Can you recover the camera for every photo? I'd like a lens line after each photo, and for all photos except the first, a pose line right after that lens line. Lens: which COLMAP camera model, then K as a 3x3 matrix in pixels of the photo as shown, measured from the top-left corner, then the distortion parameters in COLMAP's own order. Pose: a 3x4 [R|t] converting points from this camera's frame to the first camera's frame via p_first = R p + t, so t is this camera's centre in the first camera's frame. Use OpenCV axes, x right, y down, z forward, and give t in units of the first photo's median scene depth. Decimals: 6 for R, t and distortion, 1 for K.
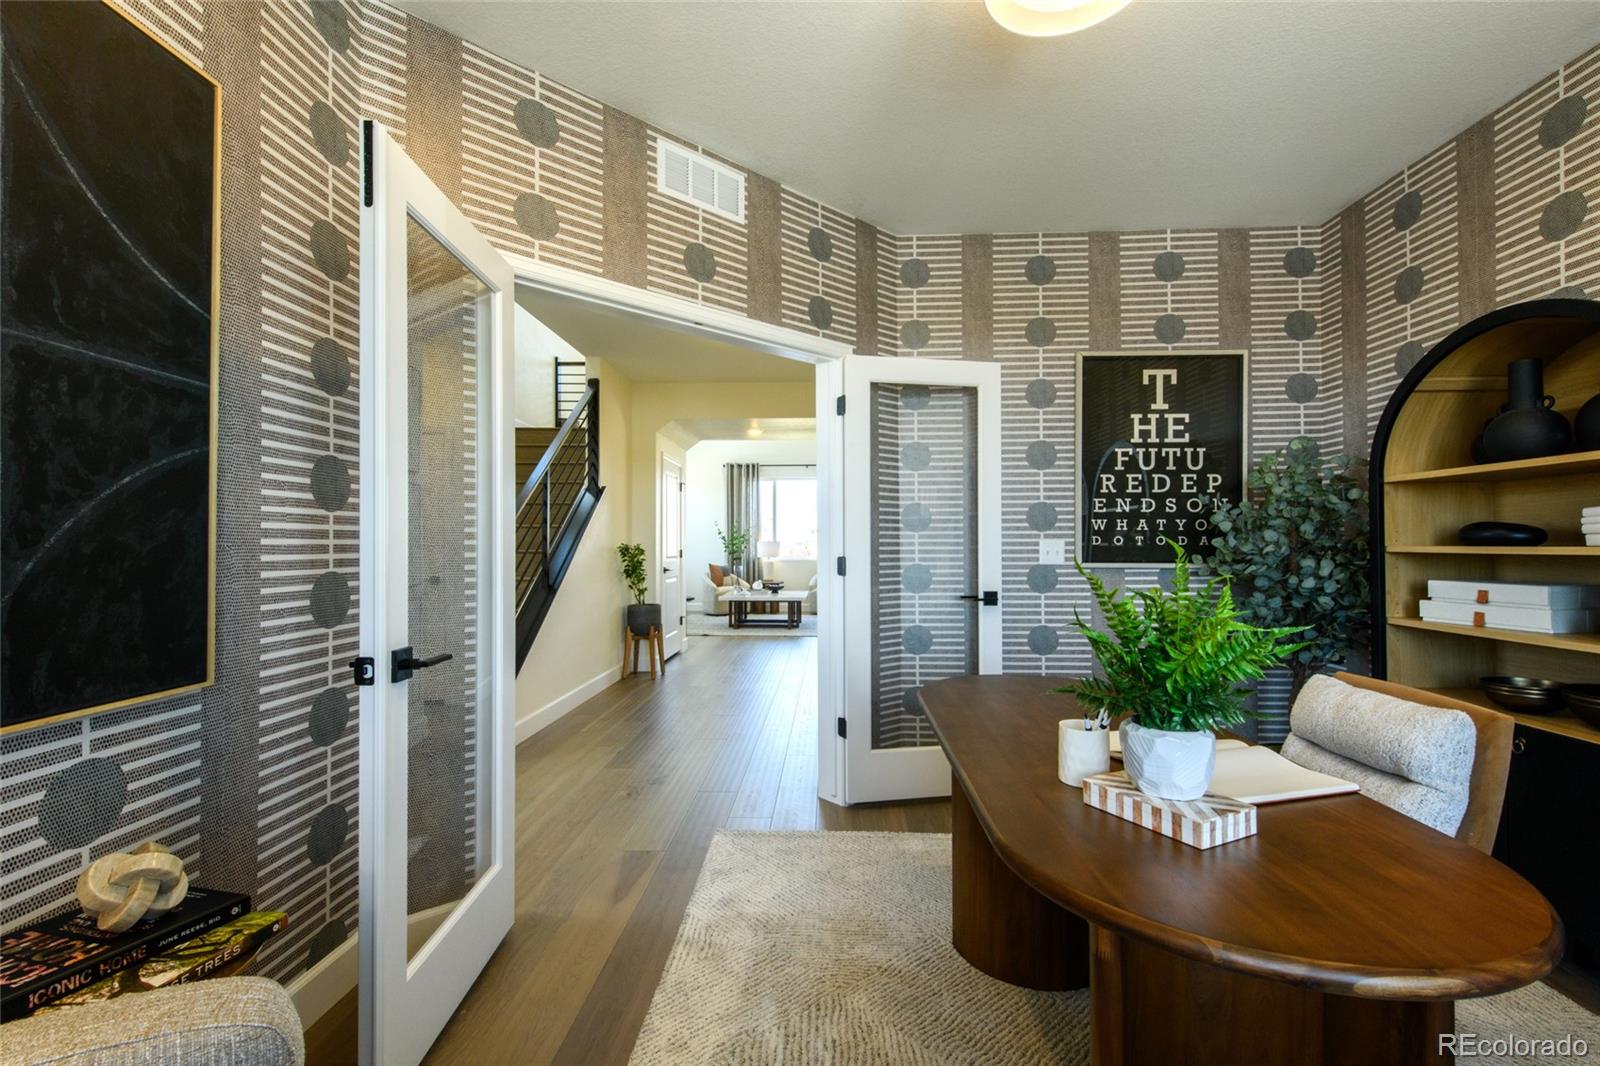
lens RADIAL K [[720.1, 0, 801.5], [0, 720.1, 543.0], [0, 0, 1]] dist [0.003492, -0.000686]
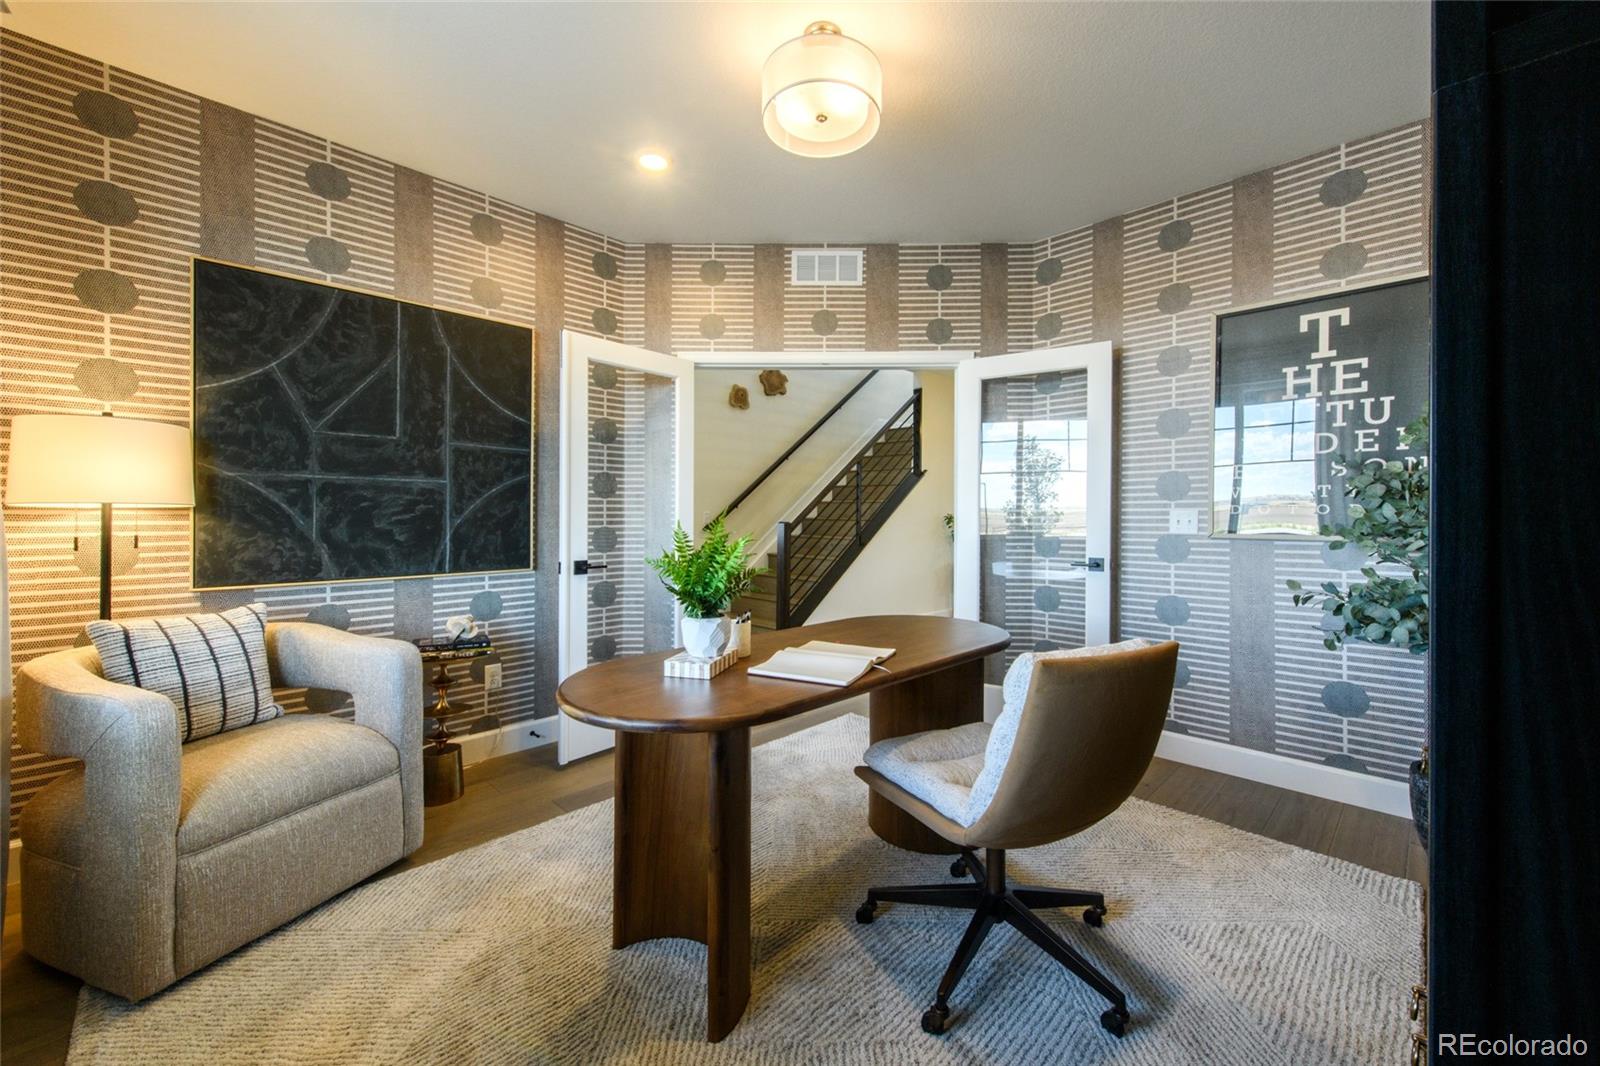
lens RADIAL K [[630.5, 0, 799.1], [0, 630.5, 519.8], [0, 0, 1]] dist [-0.002070, -0.000522]
pose [[0.730175, 0.005483, -0.683238, 0.555751], [0.000897, 0.999959, 0.008983, 0.001874], [0.683259, -0.007172, 0.730140, 0.016639]]
